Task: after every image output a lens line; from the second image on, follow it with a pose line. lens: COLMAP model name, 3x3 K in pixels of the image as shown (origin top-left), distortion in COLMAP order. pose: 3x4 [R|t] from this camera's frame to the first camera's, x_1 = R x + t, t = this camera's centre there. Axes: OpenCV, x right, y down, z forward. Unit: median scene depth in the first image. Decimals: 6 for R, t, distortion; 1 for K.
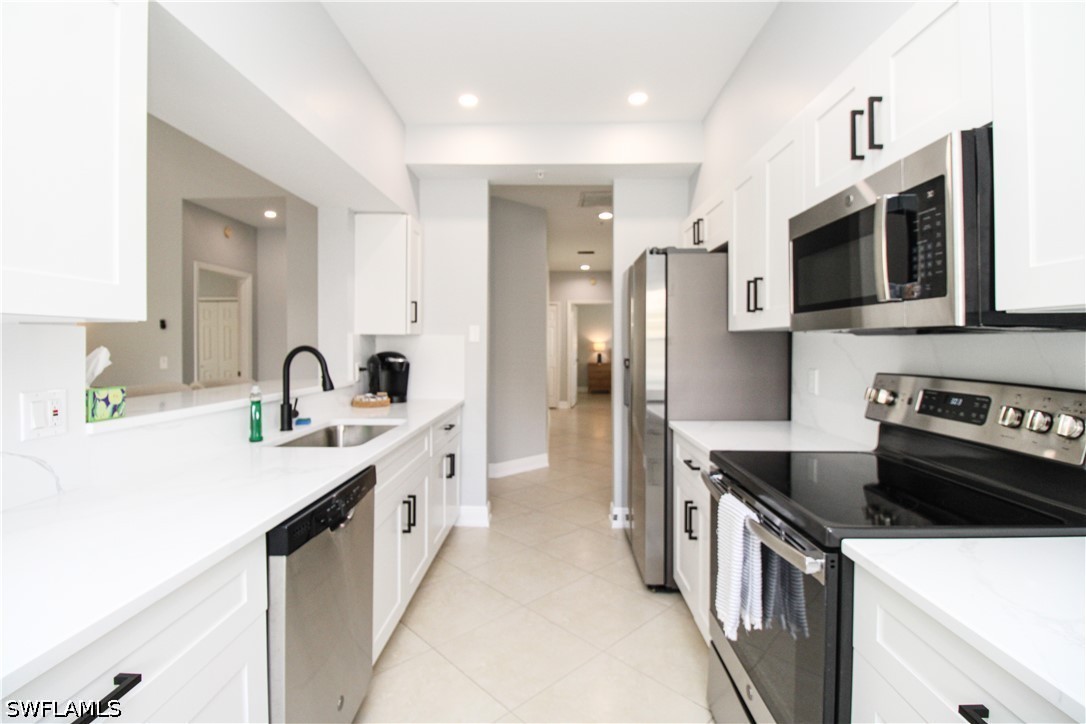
lens RADIAL K [[498.9, 0, 545.6], [0, 498.9, 350.4], [0, 0, 1]] dist [0.000436, -0.015567]
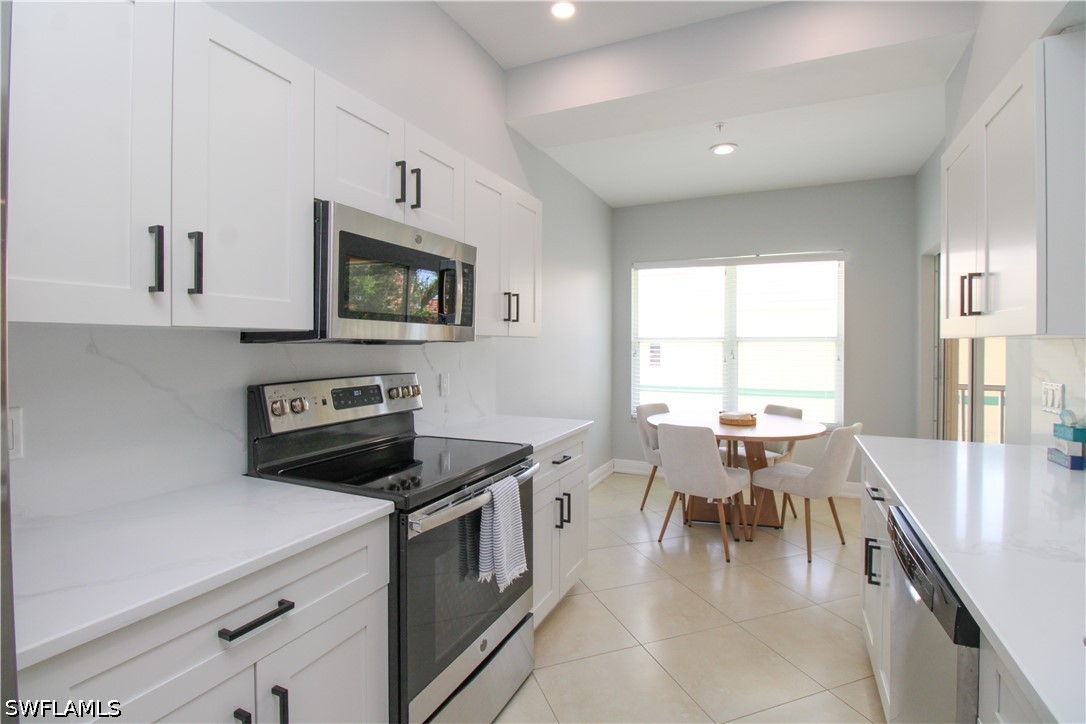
lens RADIAL K [[508.9, 0, 542.7], [0, 508.9, 349.7], [0, 0, 1]] dist [0.001988, -0.013671]
pose [[-0.910124, -0.009676, 0.414222, -0.127215], [0.000809, 0.999684, 0.025129, -0.029786], [-0.414335, 0.023206, -0.909829, 1.186805]]
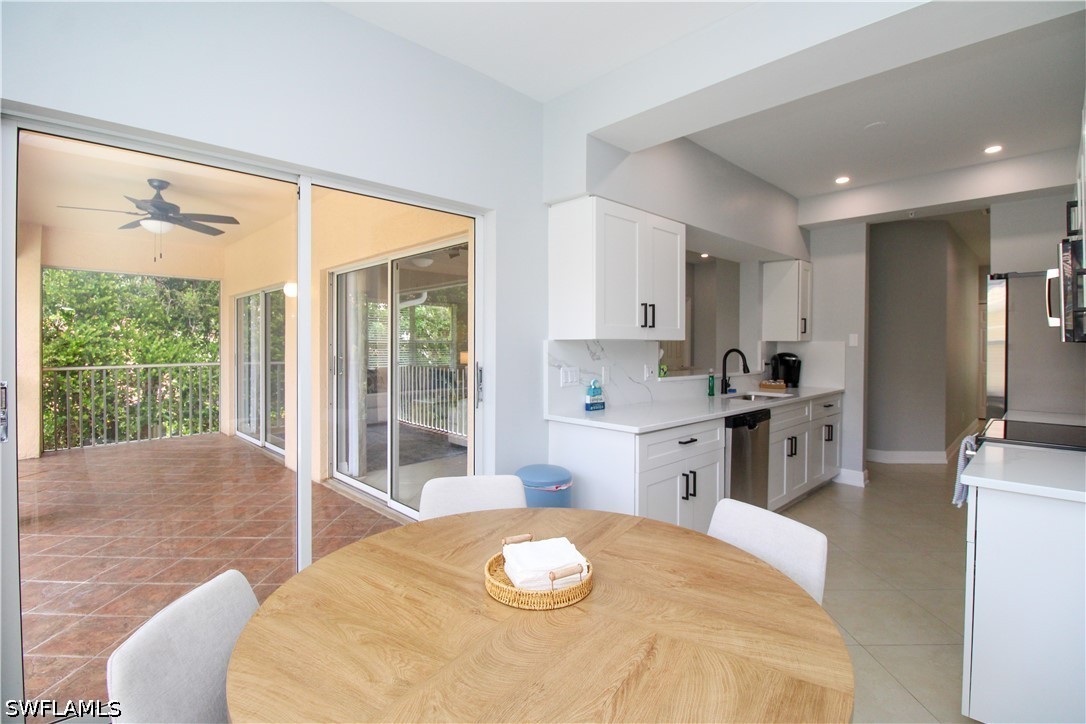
lens RADIAL K [[502.7, 0, 548.1], [0, 502.7, 348.6], [0, 0, 1]] dist [-0.002330, -0.012389]
pose [[0.713304, 0.005441, -0.700834, 0.316894], [-0.010497, 0.999941, -0.002921, 0.002790], [0.700776, 0.009440, 0.713319, -0.777215]]
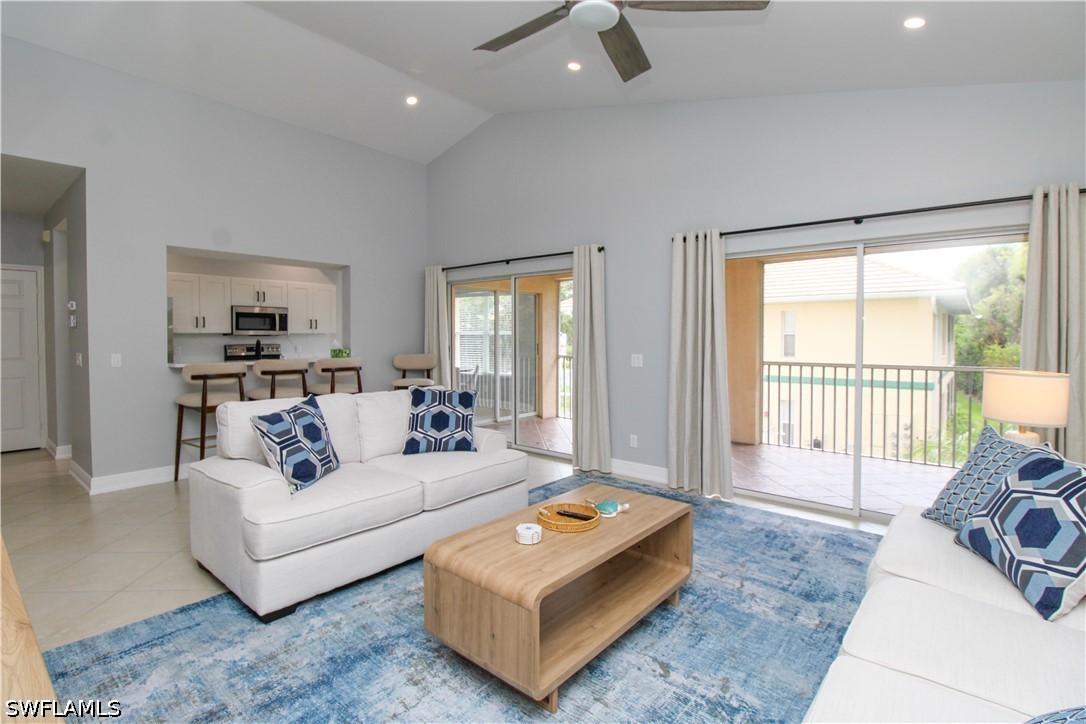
lens RADIAL K [[524.3, 0, 540.2], [0, 524.3, 349.0], [0, 0, 1]] dist [0.002552, -0.014342]
pose [[-0.764662, -0.019932, 0.644123, -2.954166], [0.006197, 0.999248, 0.038278, -0.050424], [-0.644402, 0.033261, -0.763963, 1.910720]]
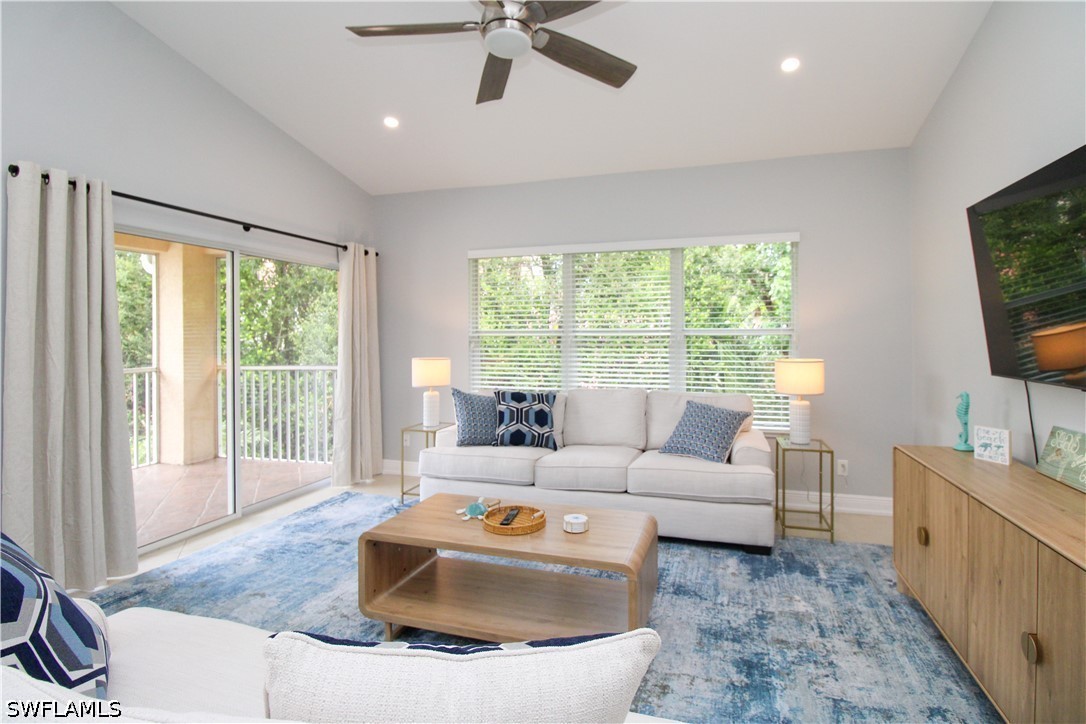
lens RADIAL K [[512.1, 0, 569.8], [0, 512.1, 335.9], [0, 0, 1]] dist [-0.001167, -0.015040]
pose [[-0.280511, 0.001853, -0.959849, -1.422200], [-0.007054, 0.999967, 0.003992, -0.046022], [0.959825, 0.007891, -0.280489, 1.485962]]
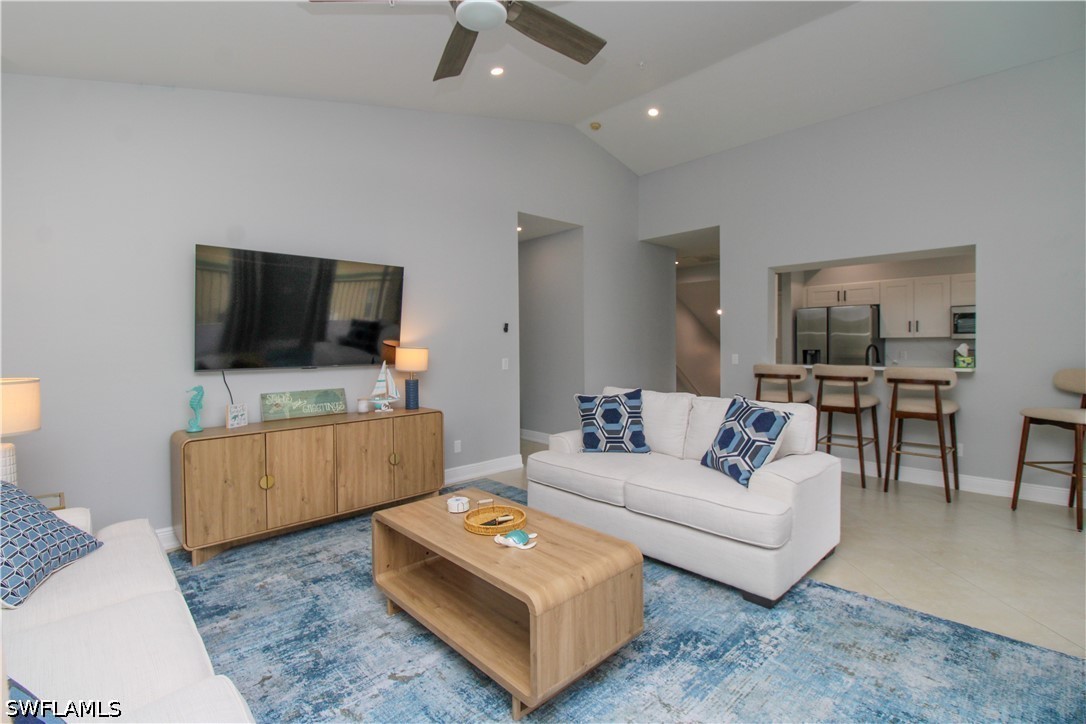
lens RADIAL K [[502.7, 0, 548.1], [0, 502.7, 348.6], [0, 0, 1]] dist [-0.002330, -0.012389]
pose [[0.717117, -0.015179, 0.696788, -2.951982], [0.016679, 0.999850, 0.004615, -0.023195], [-0.696754, 0.008313, 0.717262, 0.330452]]
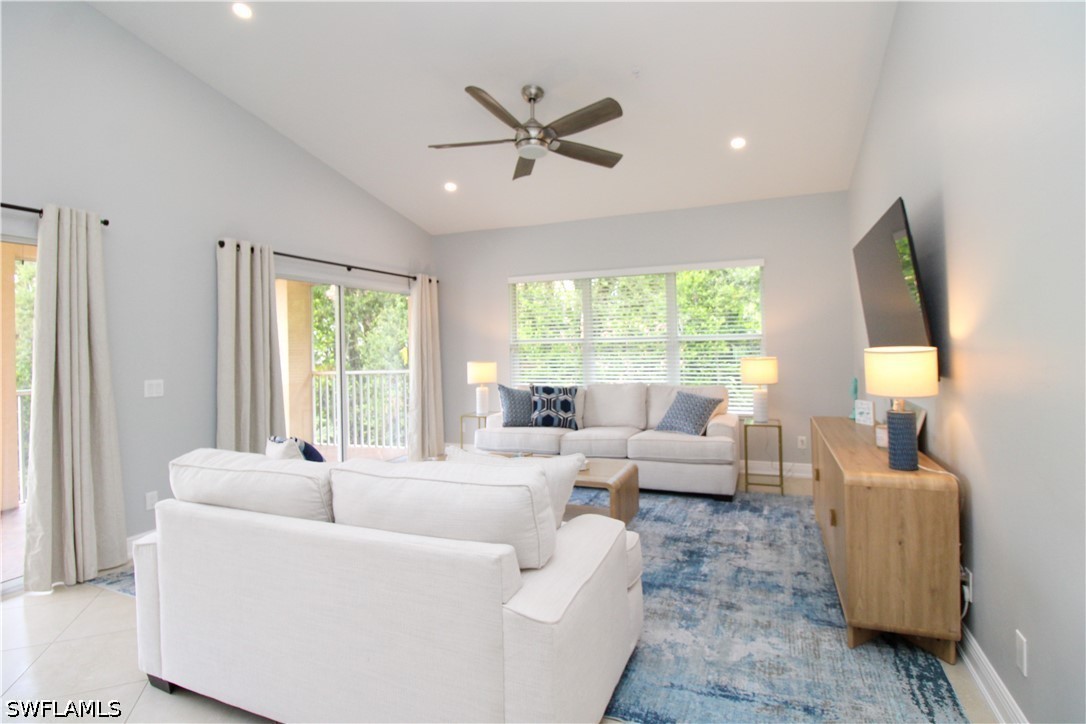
lens RADIAL K [[512.1, 0, 569.8], [0, 512.1, 335.9], [0, 0, 1]] dist [-0.001167, -0.015040]
pose [[-0.352418, -0.005071, -0.935829, -0.946112], [0.010959, 0.999894, -0.009545, -0.049014], [0.935778, -0.013619, -0.352325, 1.726936]]
